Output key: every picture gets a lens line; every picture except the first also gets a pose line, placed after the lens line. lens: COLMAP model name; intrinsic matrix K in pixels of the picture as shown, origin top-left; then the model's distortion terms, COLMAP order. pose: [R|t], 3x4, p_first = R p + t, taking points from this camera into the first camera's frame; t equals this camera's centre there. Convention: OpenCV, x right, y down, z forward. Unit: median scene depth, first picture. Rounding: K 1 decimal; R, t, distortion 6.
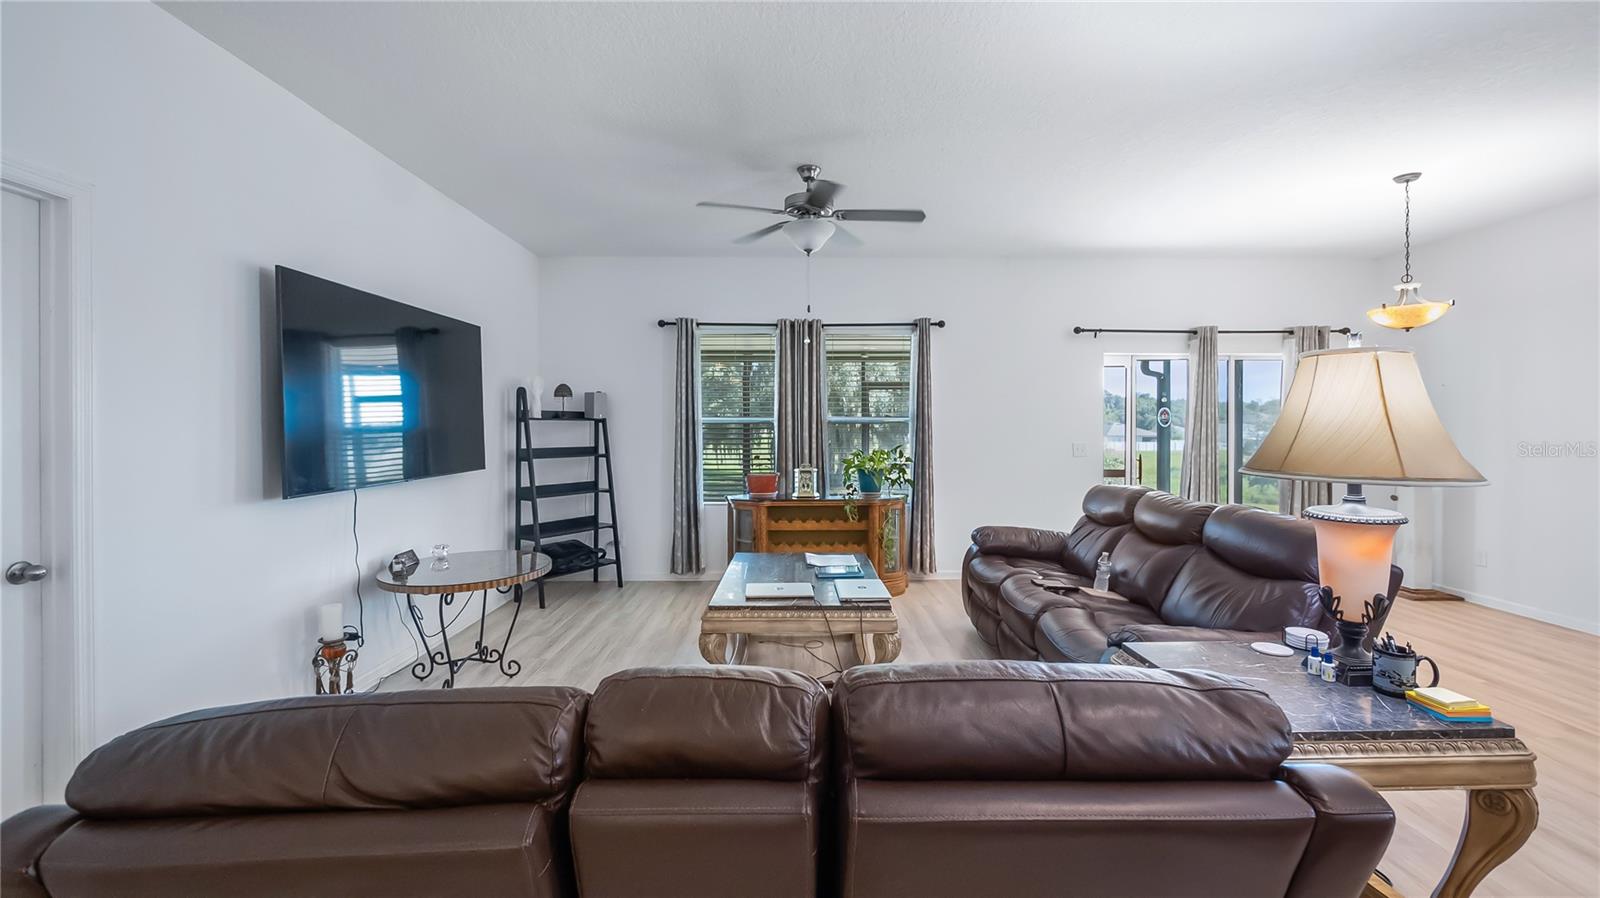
lens RADIAL K [[648.7, 0, 798.5], [0, 648.7, 429.5], [0, 0, 1]] dist [-0.001128, -0.000177]
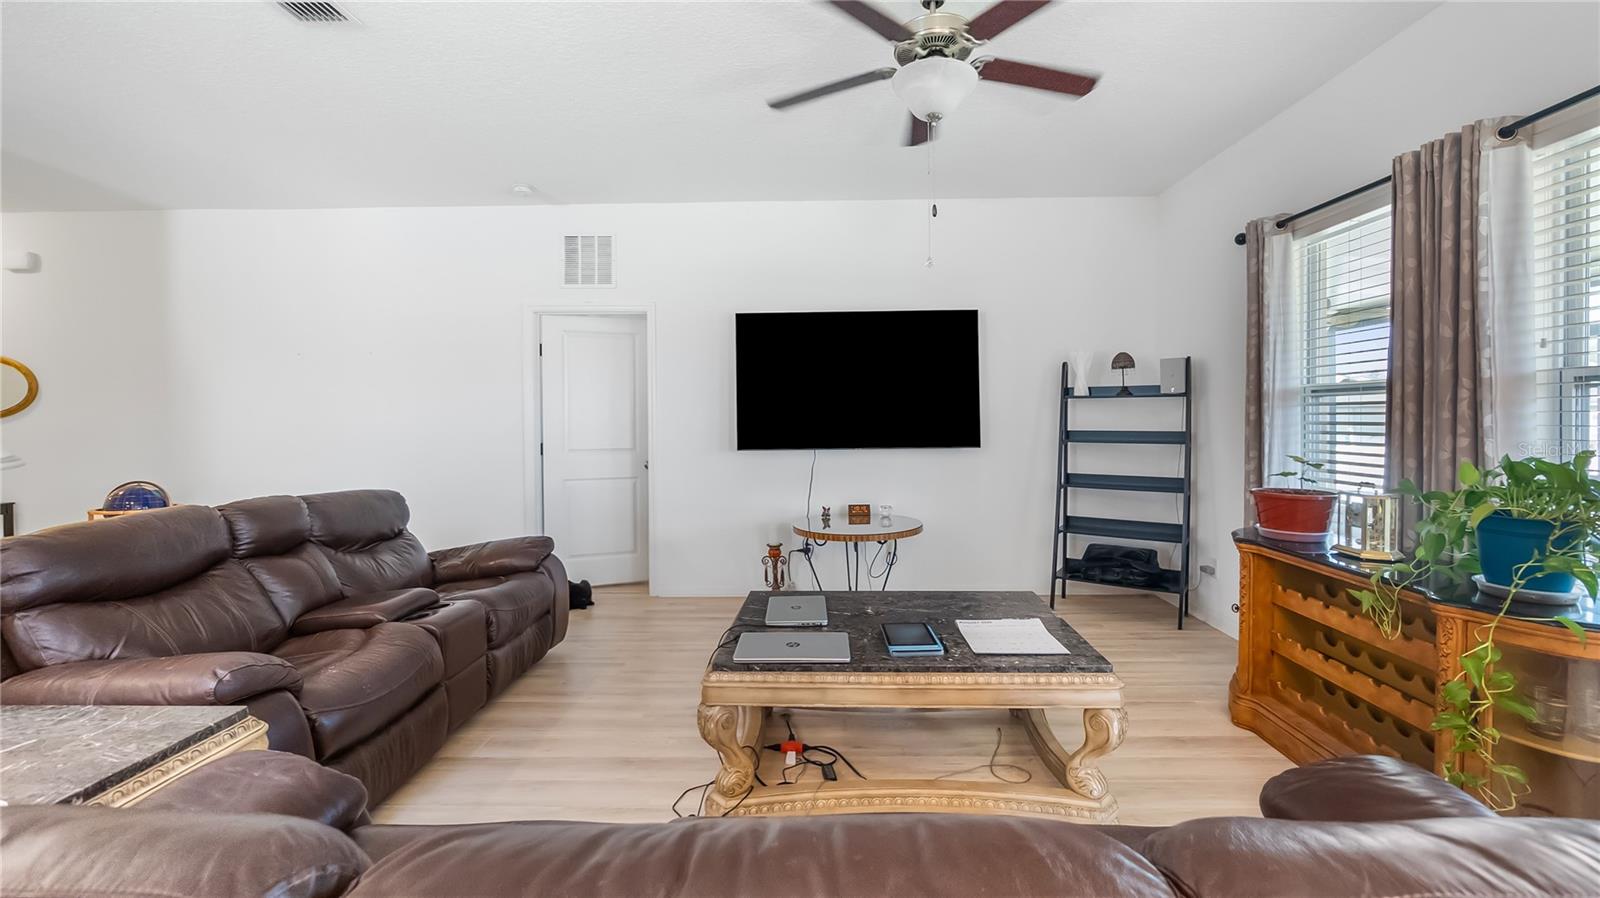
lens RADIAL K [[653.8, 0, 822.9], [0, 653.8, 423.9], [0, 0, 1]] dist [-0.000416, -0.000004]
pose [[-0.020742, 0.011594, -0.999718, 0.474060], [0.002453, 0.999930, 0.011546, 0.008579], [0.999782, -0.002213, -0.020769, 0.659649]]
